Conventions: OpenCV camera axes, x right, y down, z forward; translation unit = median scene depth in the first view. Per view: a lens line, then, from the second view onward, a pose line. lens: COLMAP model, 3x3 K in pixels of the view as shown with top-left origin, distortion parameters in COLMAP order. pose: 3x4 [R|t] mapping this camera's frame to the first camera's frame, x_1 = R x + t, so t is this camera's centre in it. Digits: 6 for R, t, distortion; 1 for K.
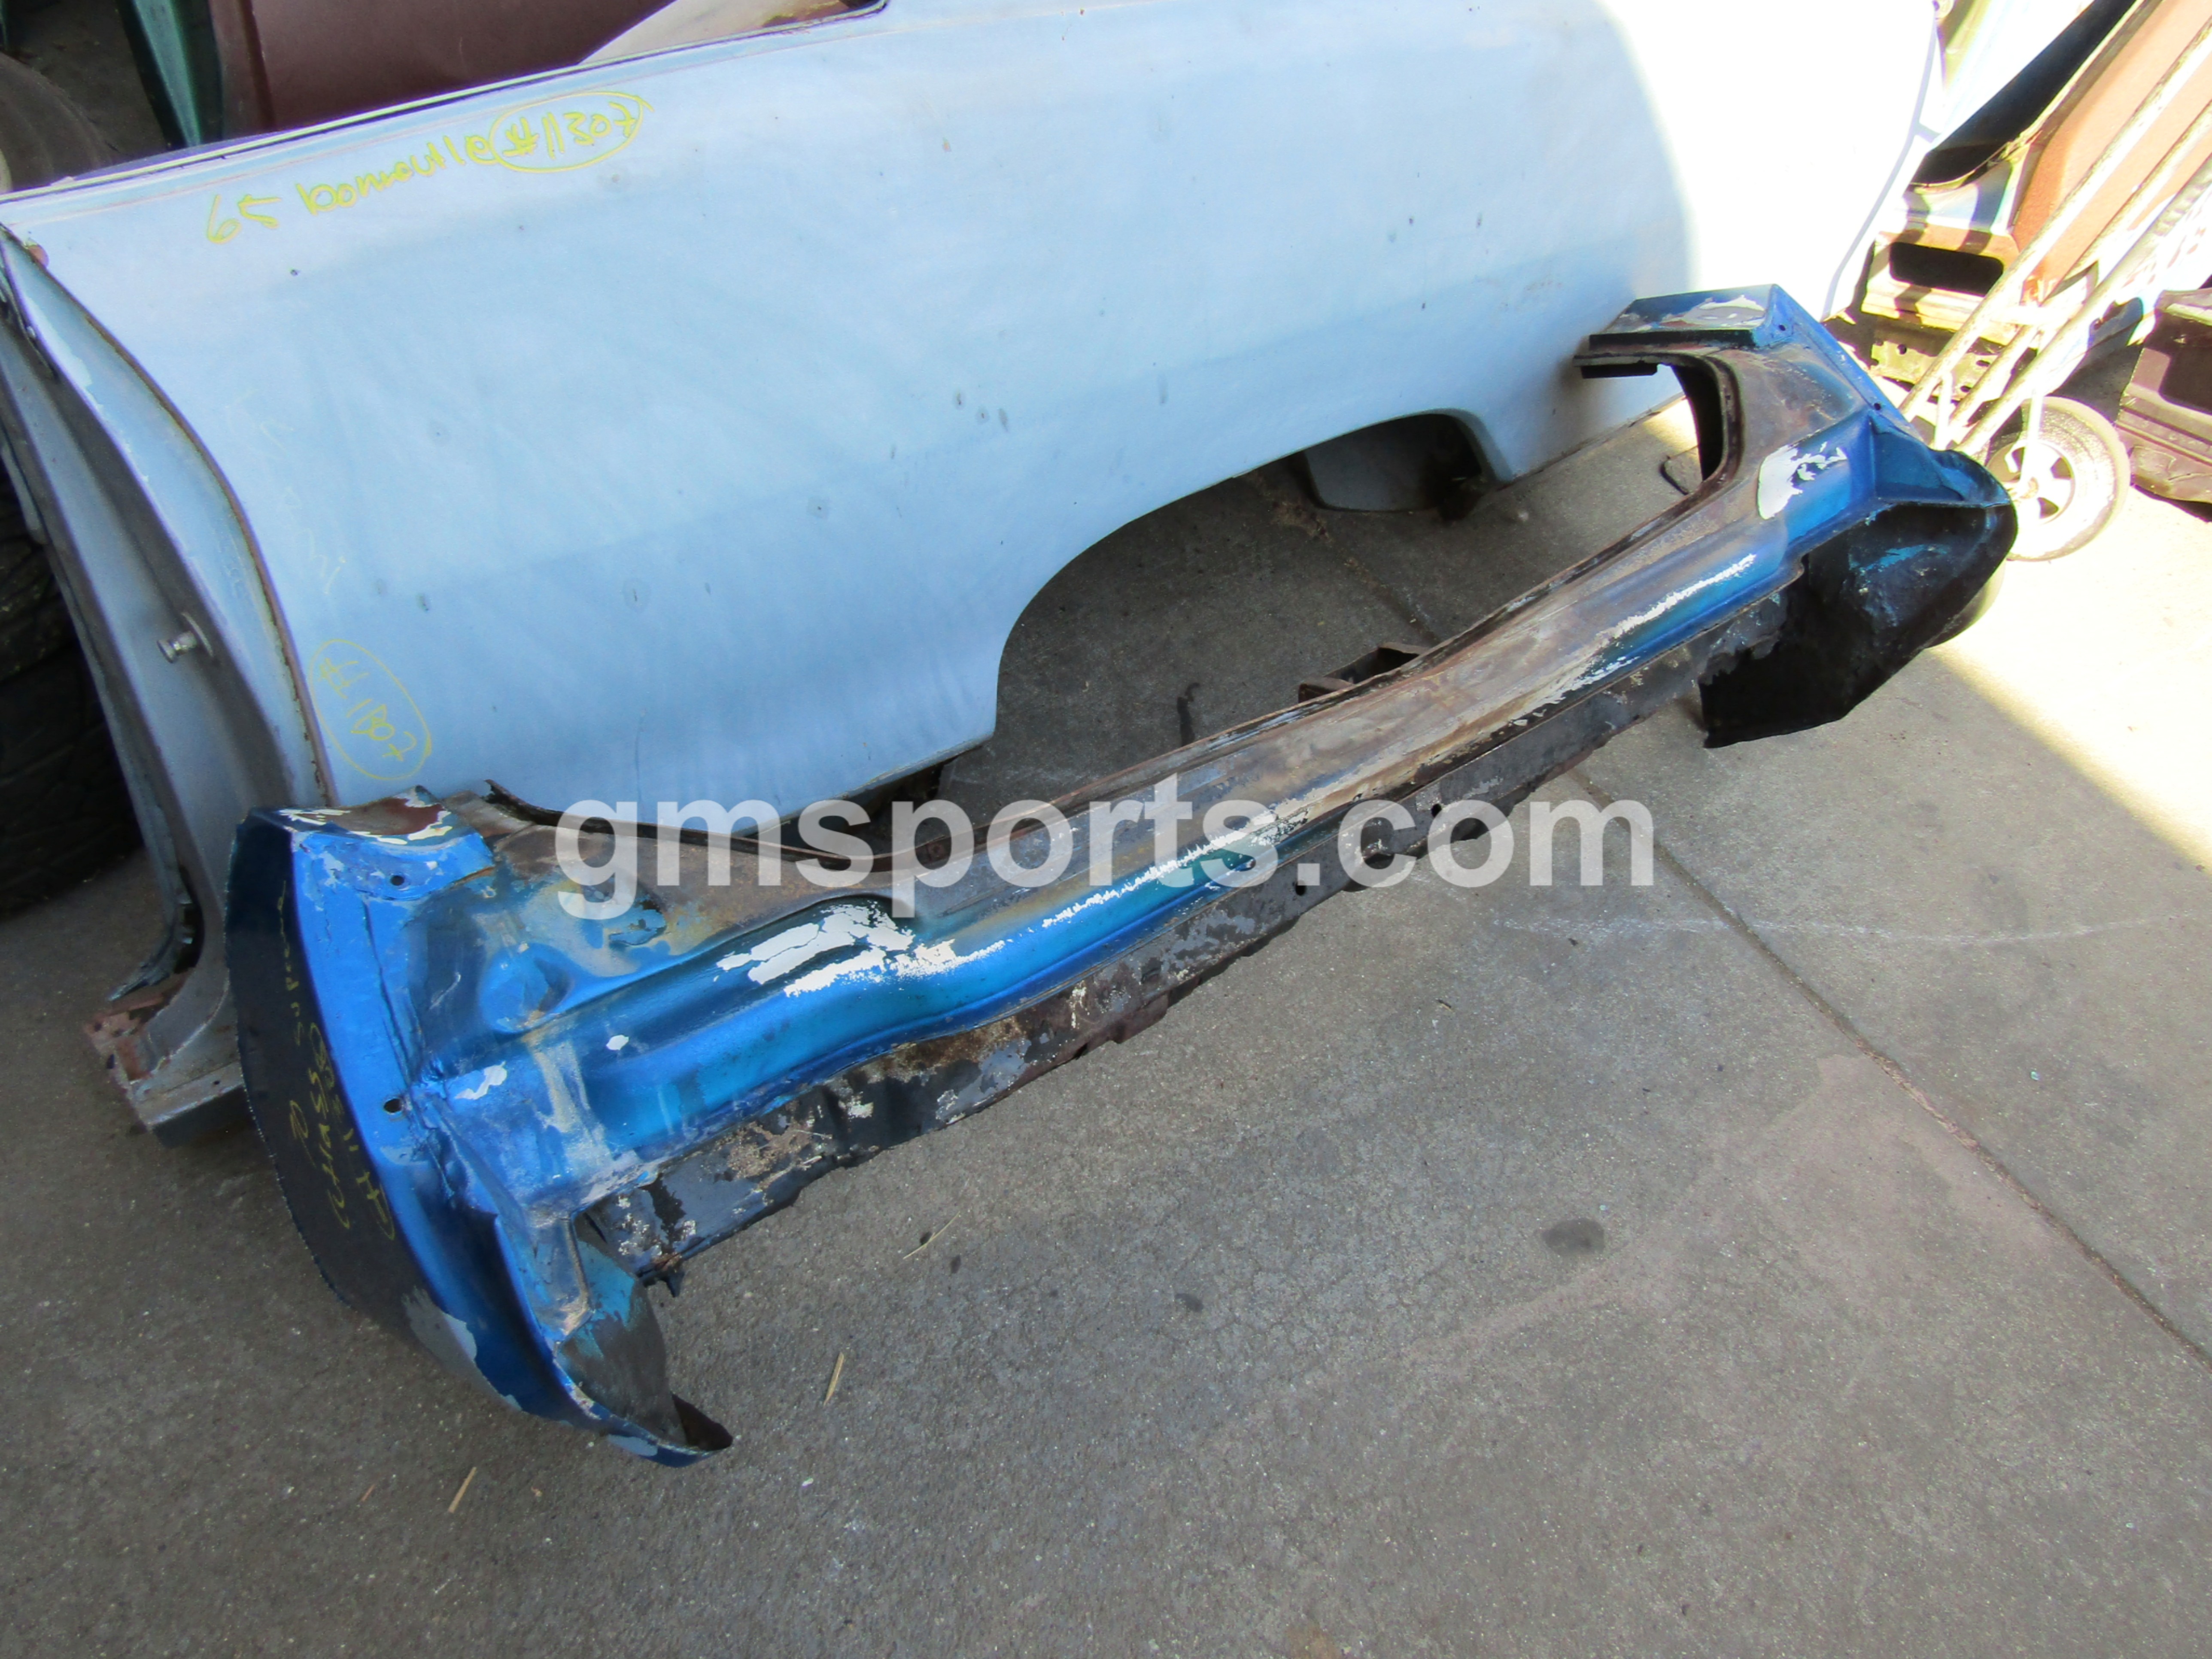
lens RADIAL K [[1571.8, 0, 1115.8], [0, 1571.8, 829.6], [0, 0, 1]] dist [-0.006471, -0.000030]
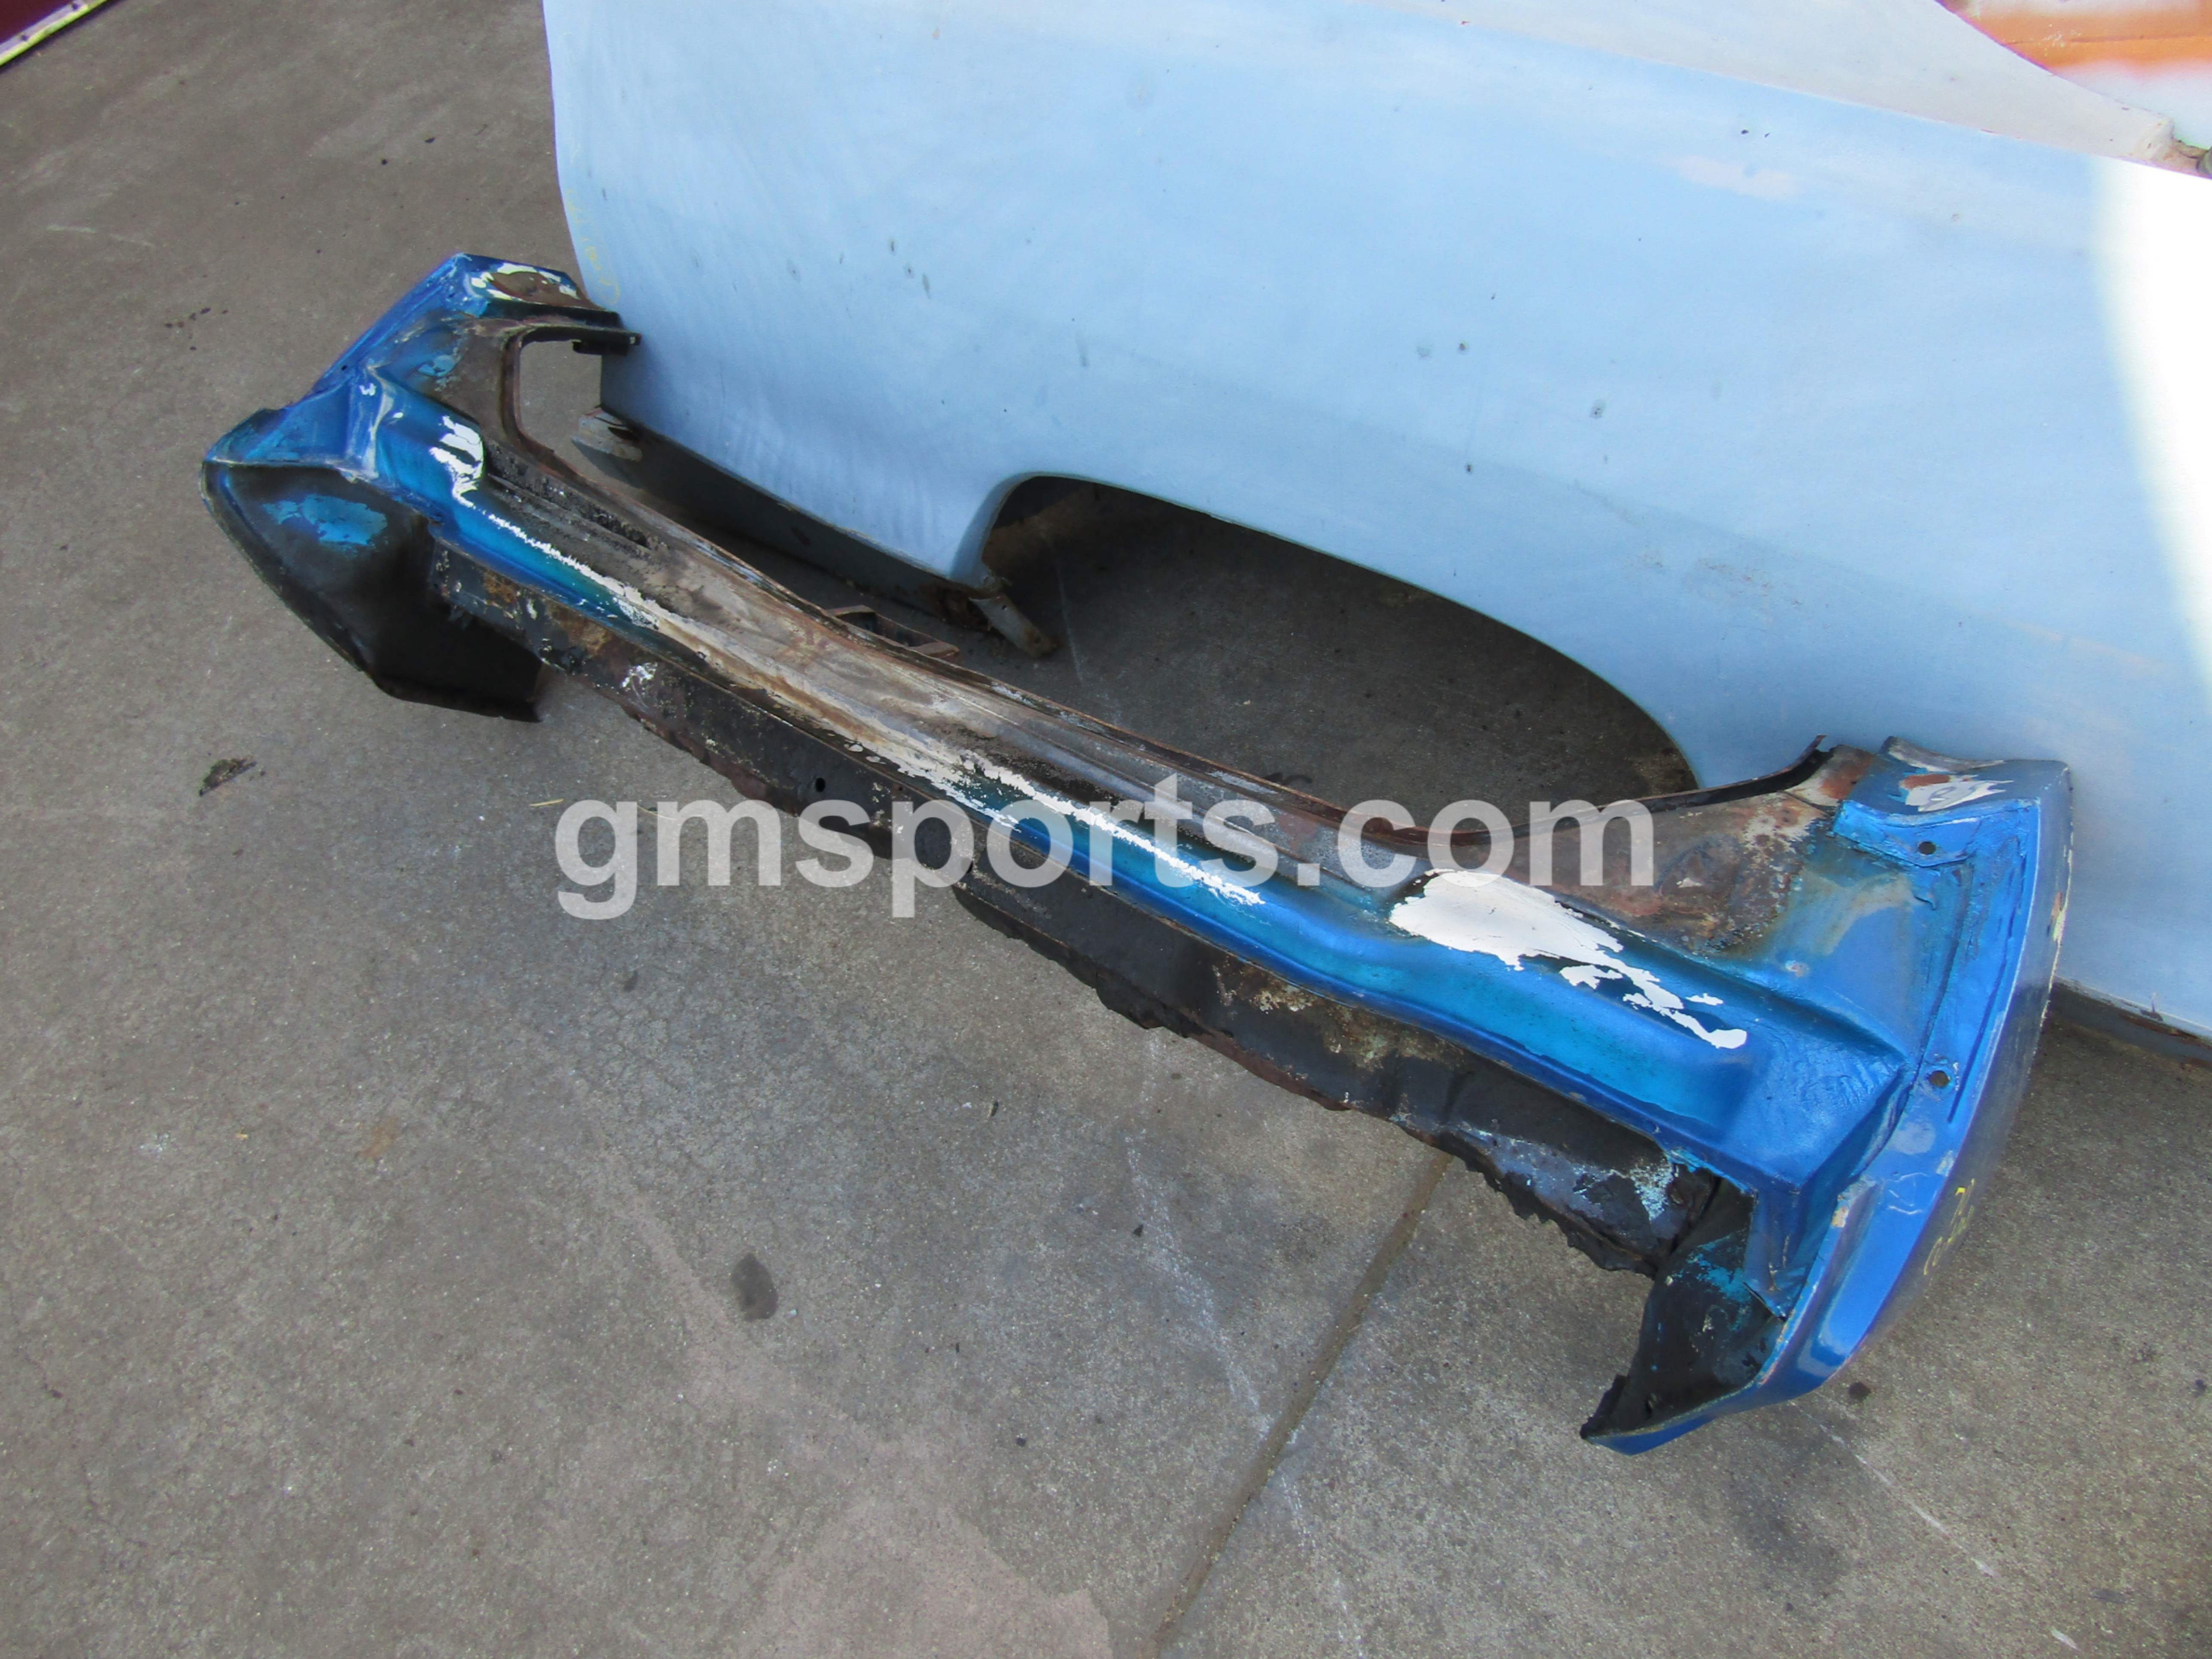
lens RADIAL K [[1571.8, 0, 1114.3], [0, 1571.8, 838.6], [0, 0, 1]] dist [-0.006471, -0.000030]
pose [[0.190147, 0.581538, -0.790985, 0.999337], [-0.601789, 0.705616, 0.374108, -0.445888], [0.775689, 0.404871, 0.484134, 0.658115]]
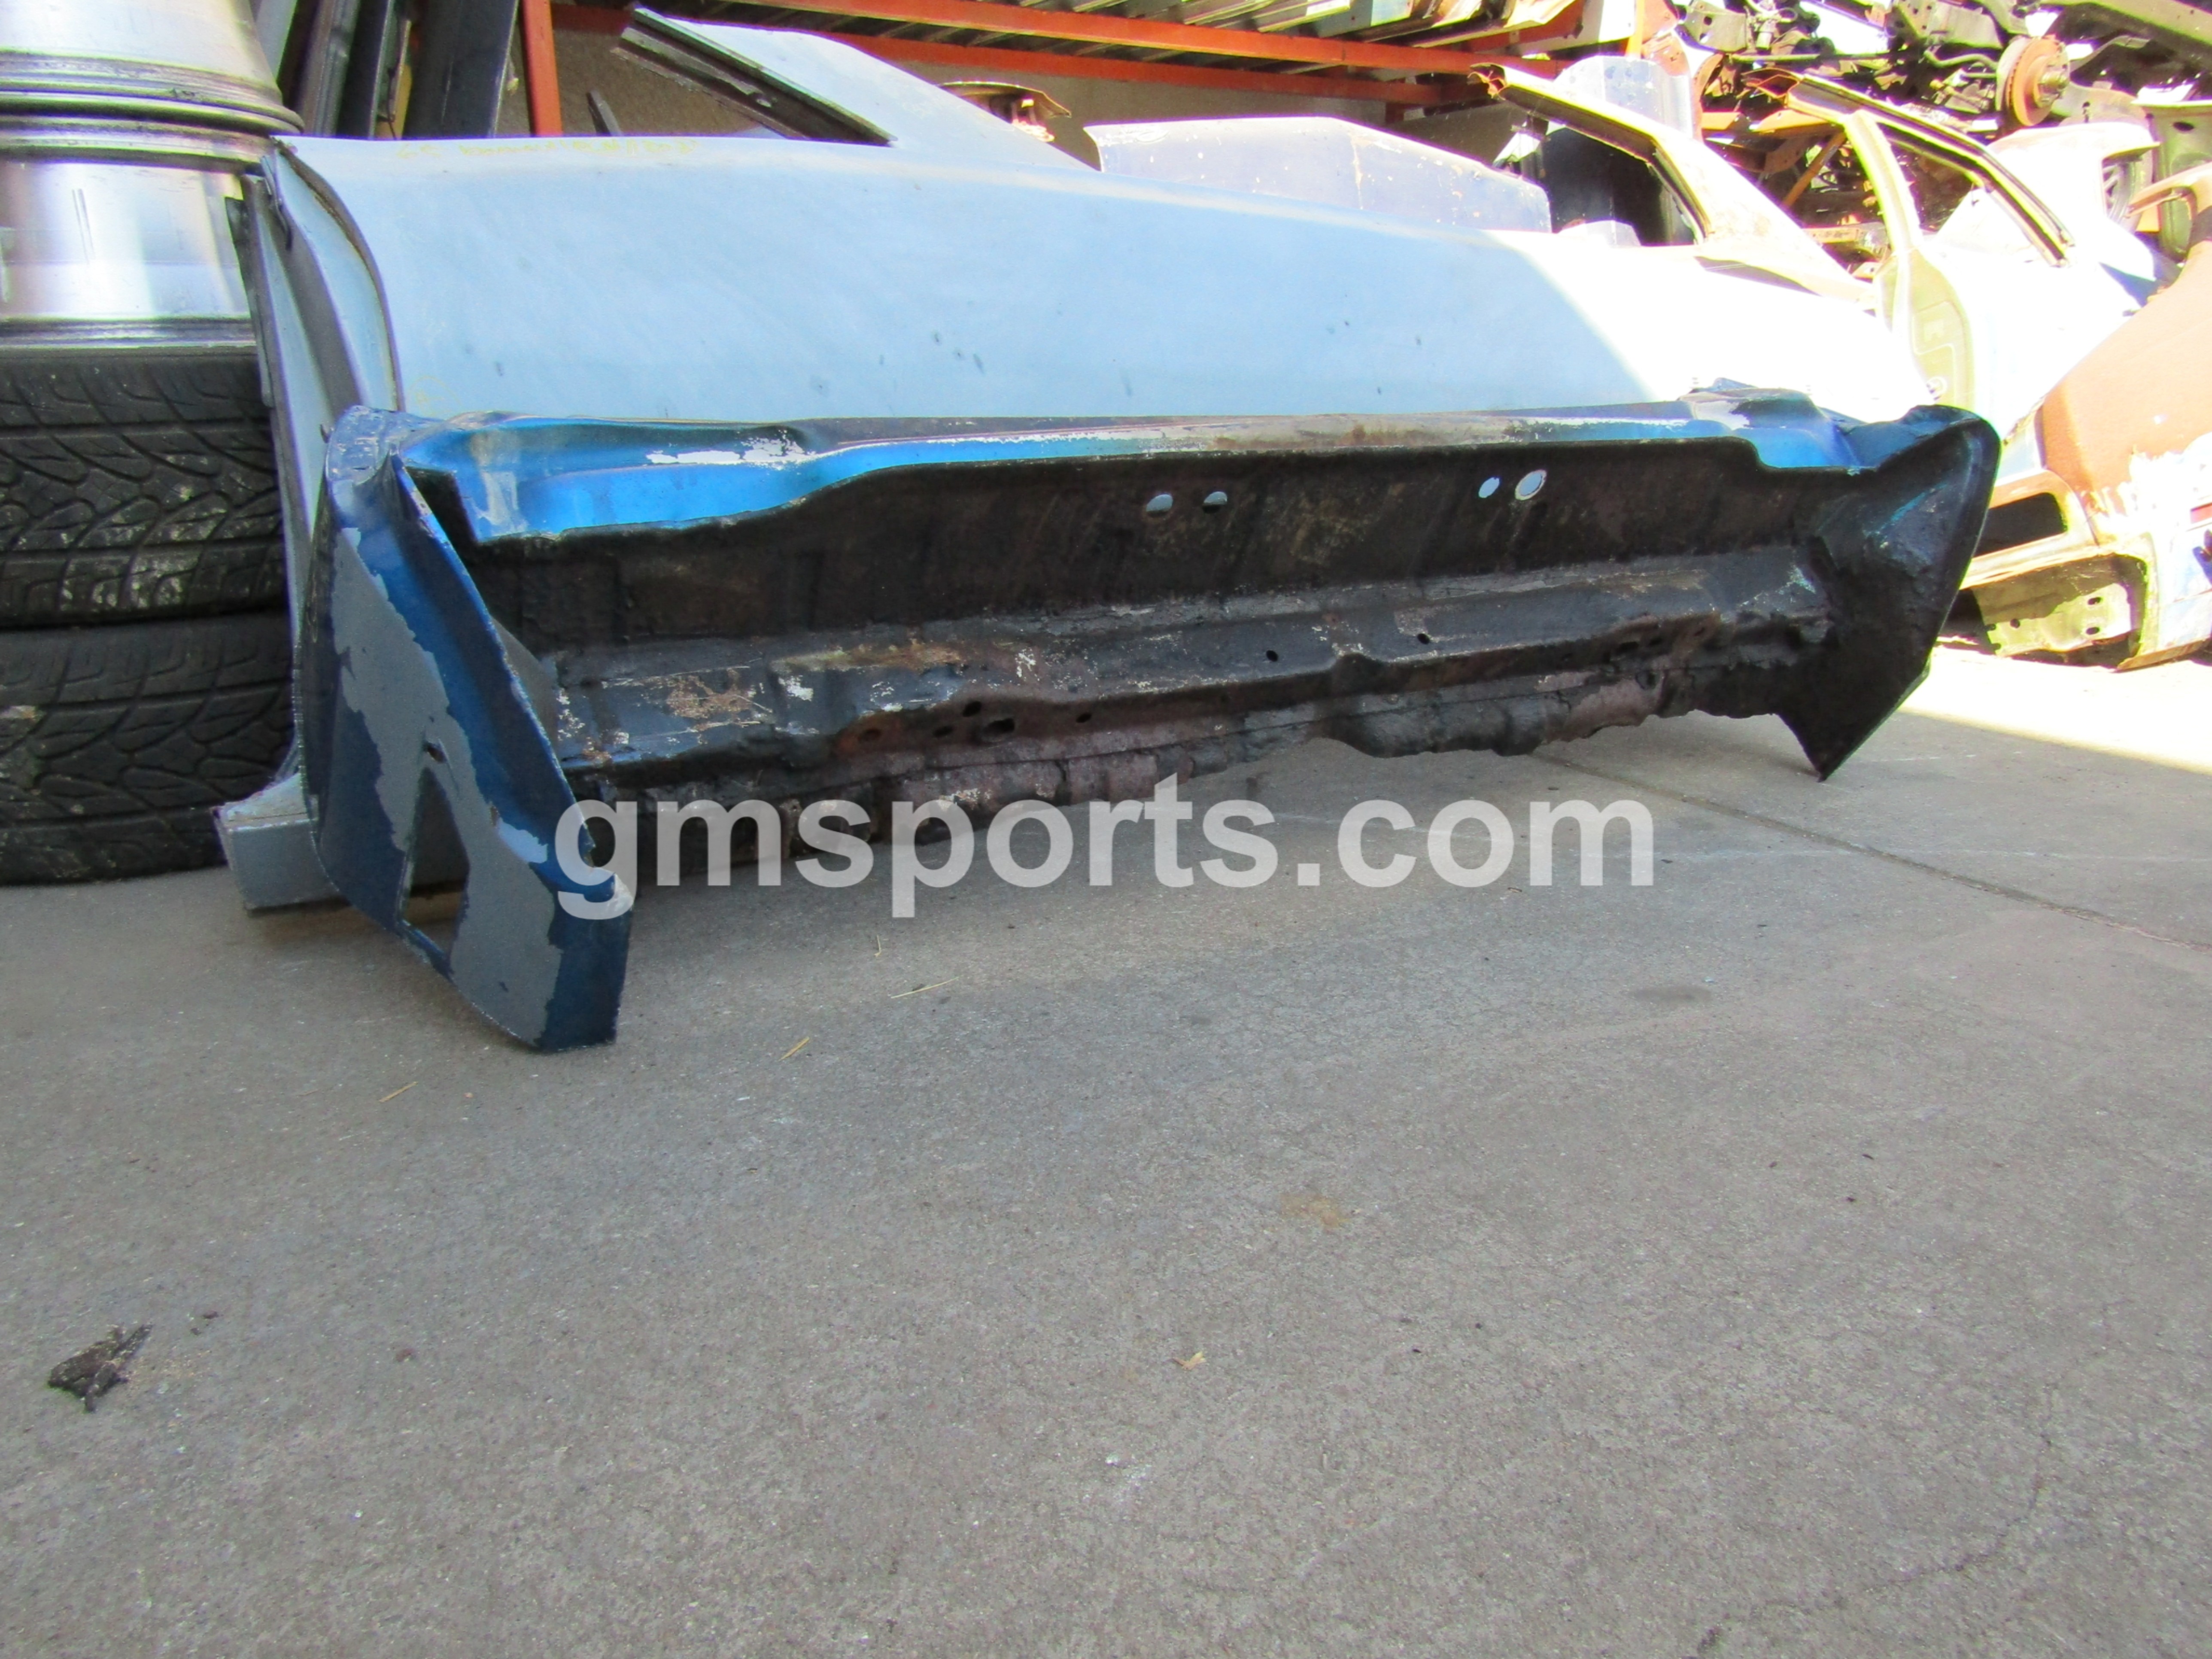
lens RADIAL K [[1571.8, 0, 1116.8], [0, 1571.8, 826.3], [0, 0, 1]] dist [-0.006471, -0.000030]
pose [[0.965593, -0.181597, -0.186155, 0.190669], [0.038577, 0.807914, -0.588036, 0.737878], [0.257182, 0.560622, 0.787122, 0.212438]]
